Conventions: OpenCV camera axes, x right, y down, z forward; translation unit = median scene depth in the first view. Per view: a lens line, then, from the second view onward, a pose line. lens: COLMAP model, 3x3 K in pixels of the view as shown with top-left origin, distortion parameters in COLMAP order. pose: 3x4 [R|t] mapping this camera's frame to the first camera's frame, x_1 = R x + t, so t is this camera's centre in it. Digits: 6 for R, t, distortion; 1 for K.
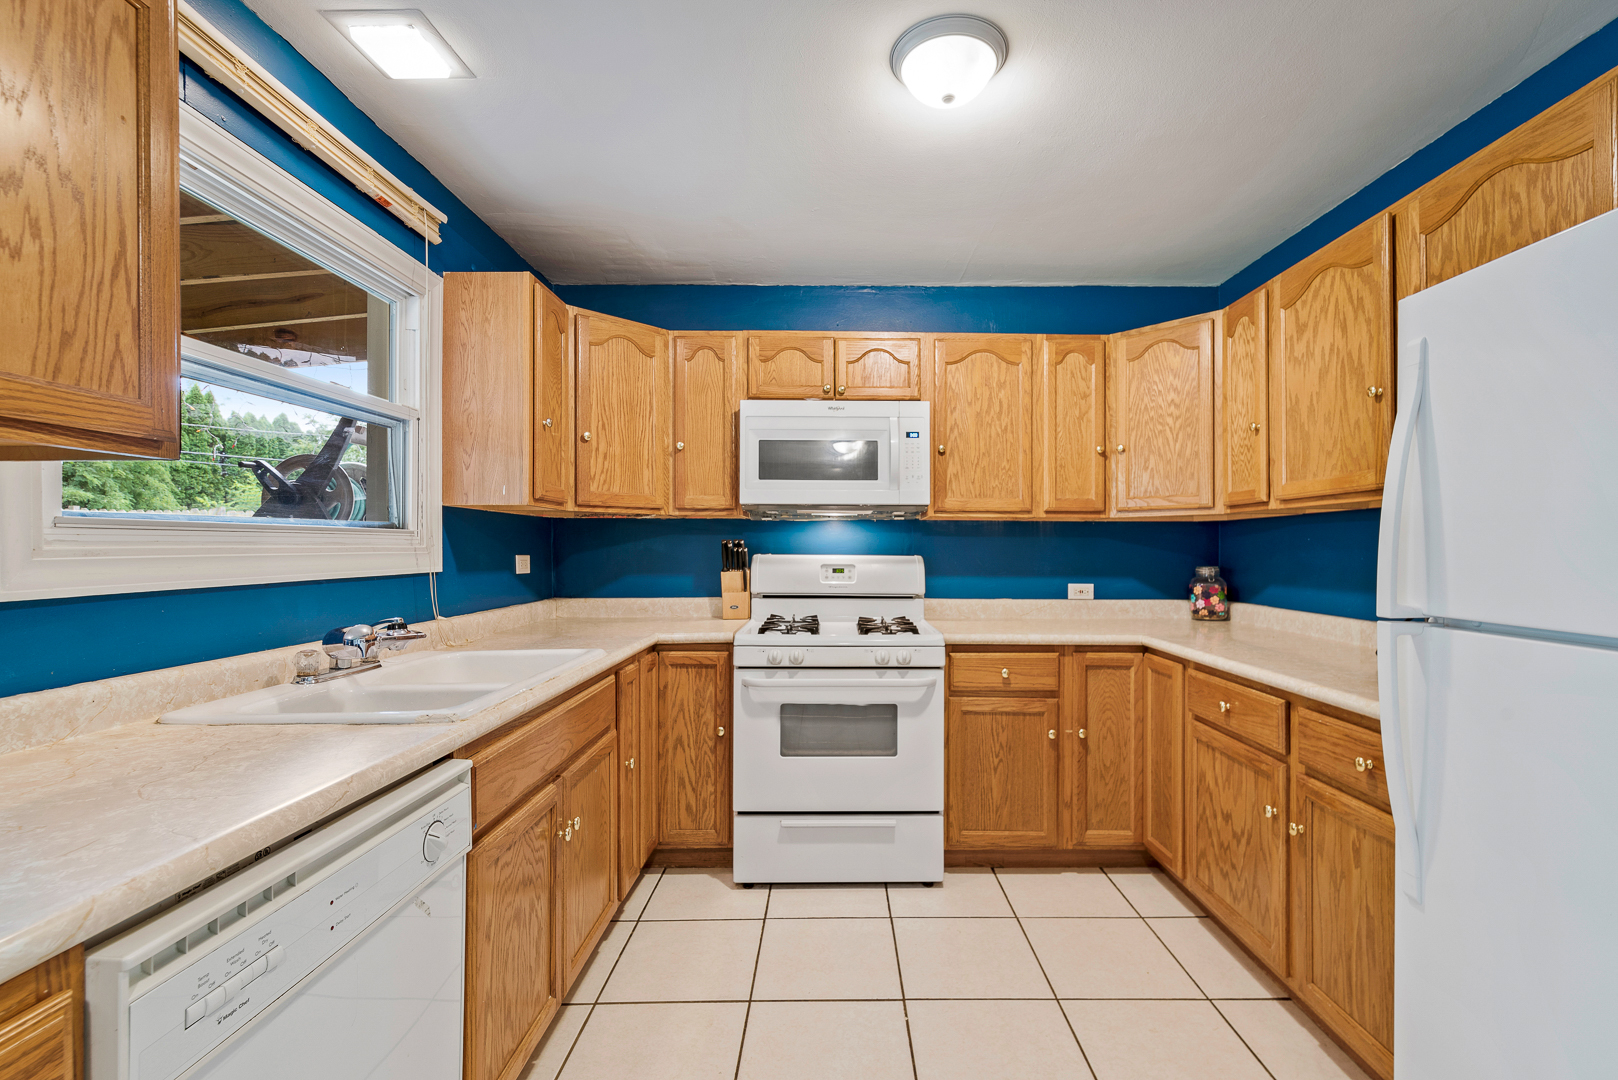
lens RADIAL K [[706.1, 0, 841.7], [0, 706.1, 548.1], [0, 0, 1]] dist [0.001390, 0.000368]
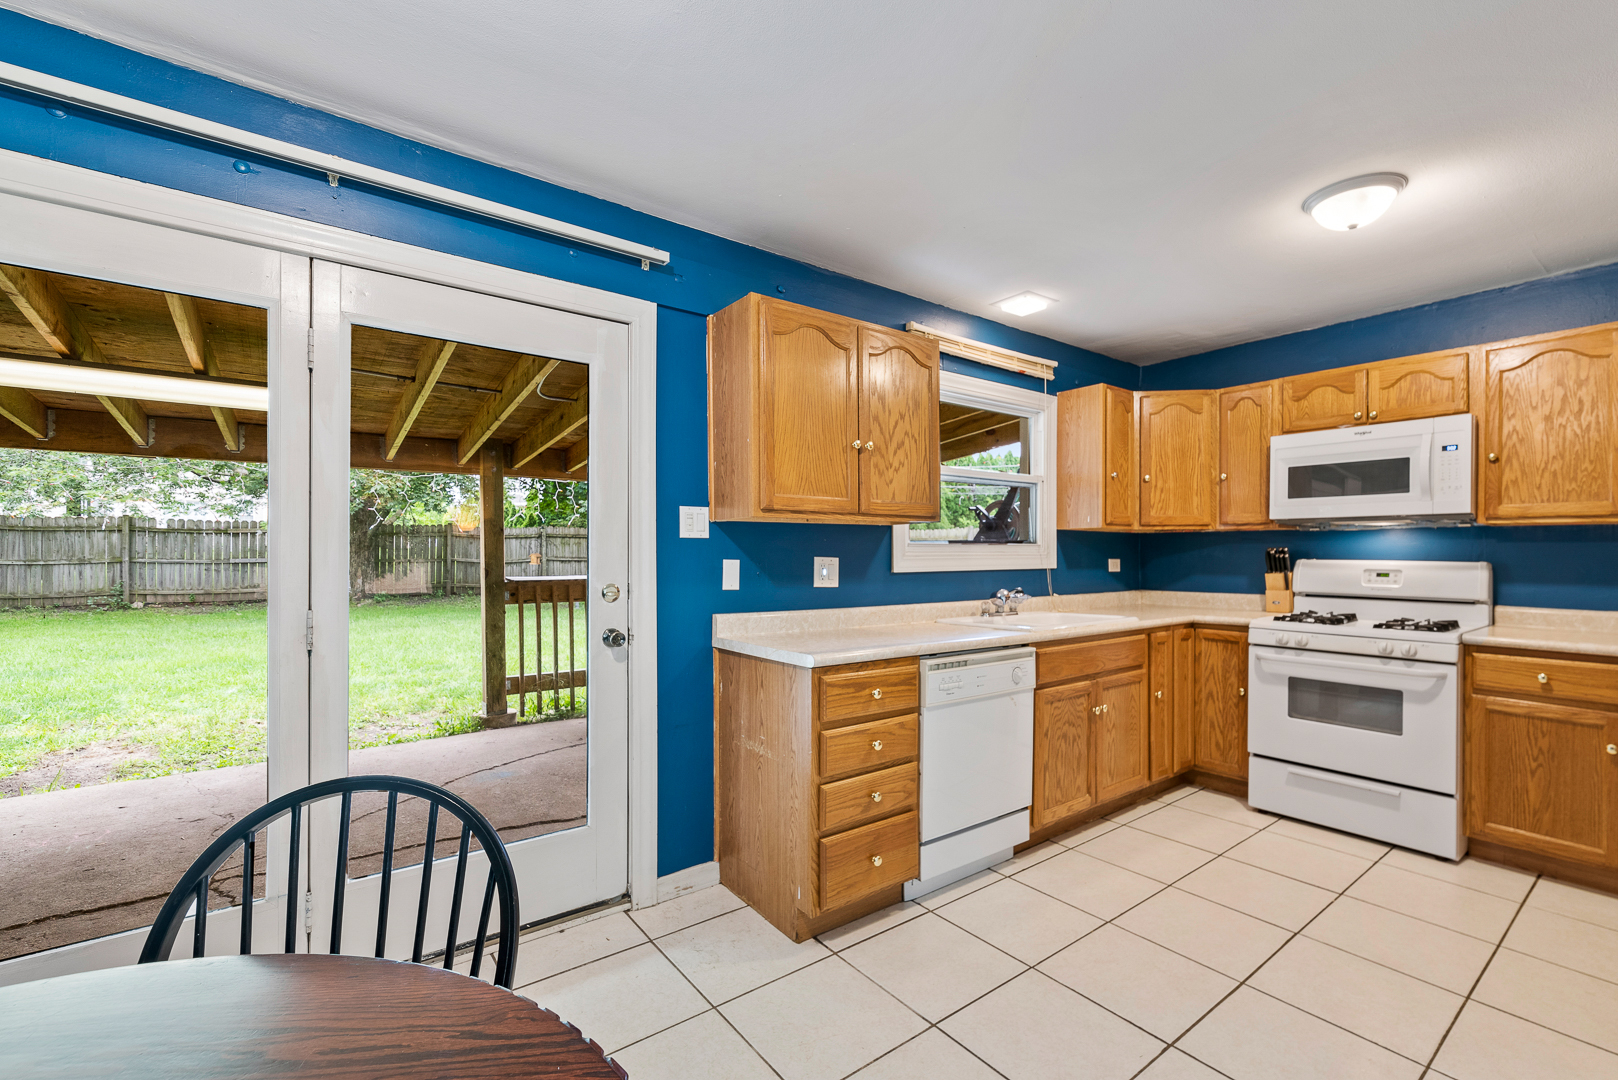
lens RADIAL K [[706.1, 0, 841.7], [0, 706.1, 548.1], [0, 0, 1]] dist [0.001390, 0.000368]
pose [[0.615965, -0.006541, -0.787747, 0.408839], [-0.000399, 0.999963, -0.008615, -0.000278], [0.787774, 0.005621, 0.615939, -0.410671]]
